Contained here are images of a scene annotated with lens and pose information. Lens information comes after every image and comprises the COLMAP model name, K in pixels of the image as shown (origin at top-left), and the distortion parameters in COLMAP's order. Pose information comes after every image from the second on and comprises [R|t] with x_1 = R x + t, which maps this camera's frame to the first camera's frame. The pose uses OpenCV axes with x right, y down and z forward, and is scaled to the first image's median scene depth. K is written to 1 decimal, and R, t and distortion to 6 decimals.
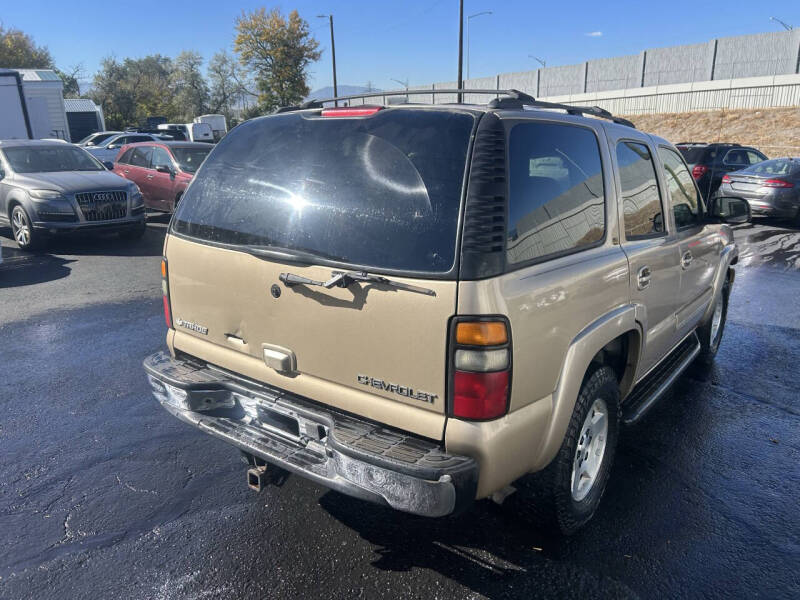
lens RADIAL K [[602.0, 0, 390.6], [0, 602.0, 306.6], [0, 0, 1]] dist [0.036454, -0.032123]
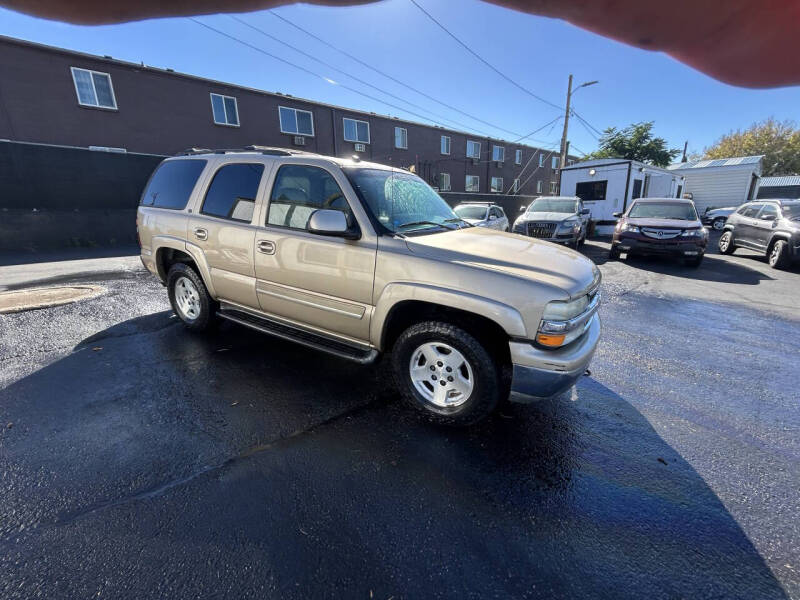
lens RADIAL K [[330.0, 0, 400.0], [0, 330.0, 300.0], [0, 0, 1]] dist [-0.000736, 0.000022]
pose [[0.142500, 0.284646, -0.947982, 1.095455], [-0.282250, 0.929676, 0.236722, -0.195739], [0.948698, 0.233835, 0.212820, 0.987362]]
